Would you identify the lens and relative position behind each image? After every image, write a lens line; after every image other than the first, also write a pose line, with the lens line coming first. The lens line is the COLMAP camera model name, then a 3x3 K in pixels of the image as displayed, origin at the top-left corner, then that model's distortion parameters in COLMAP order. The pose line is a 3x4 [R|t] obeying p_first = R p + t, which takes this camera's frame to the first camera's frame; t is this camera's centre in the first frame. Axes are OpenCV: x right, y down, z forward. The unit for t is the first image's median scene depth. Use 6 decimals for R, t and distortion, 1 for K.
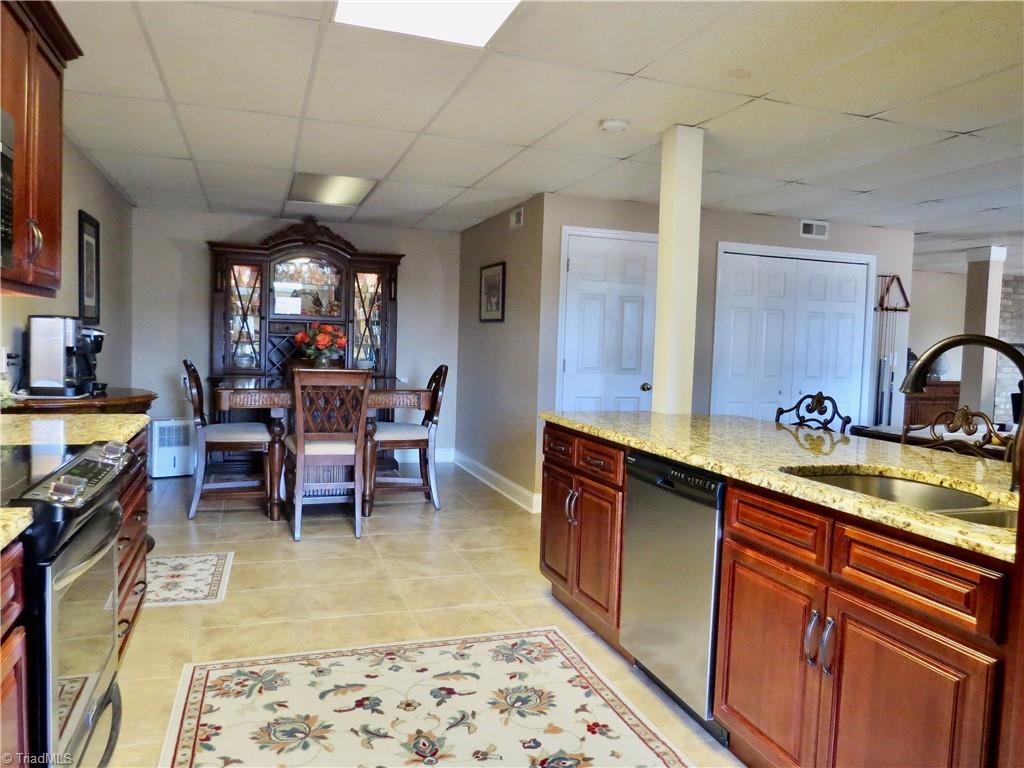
lens RADIAL K [[728.9, 0, 512.2], [0, 728.9, 382.2], [0, 0, 1]] dist [-0.020809, 0.001763]
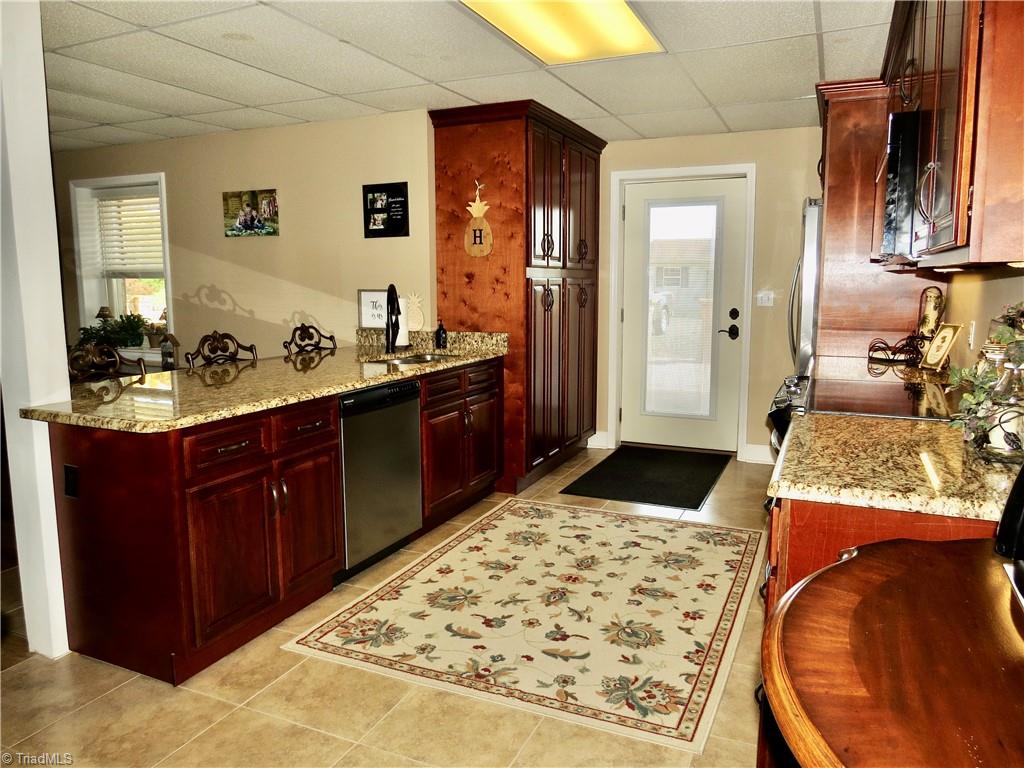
lens RADIAL K [[728.9, 0, 513.0], [0, 728.9, 381.7], [0, 0, 1]] dist [-0.020809, 0.001763]
pose [[-0.726672, -0.128230, 0.674911, -0.806762], [0.015346, 0.979150, 0.202557, -0.153301], [-0.686813, 0.157549, -0.709553, 1.688217]]
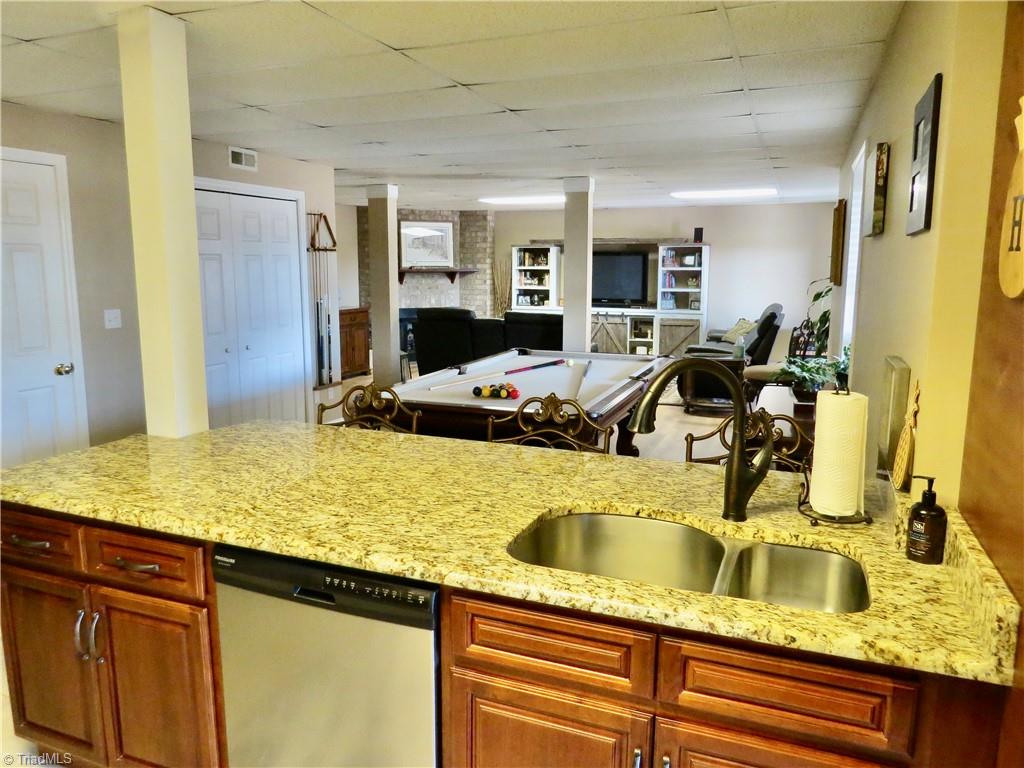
lens RADIAL K [[728.9, 0, 509.6], [0, 728.9, 386.6], [0, 0, 1]] dist [-0.020809, 0.001763]
pose [[0.661269, -0.152470, 0.734490, -0.121146], [0.061234, 0.986830, 0.149722, -0.130236], [-0.747645, -0.054031, 0.661897, 0.433489]]
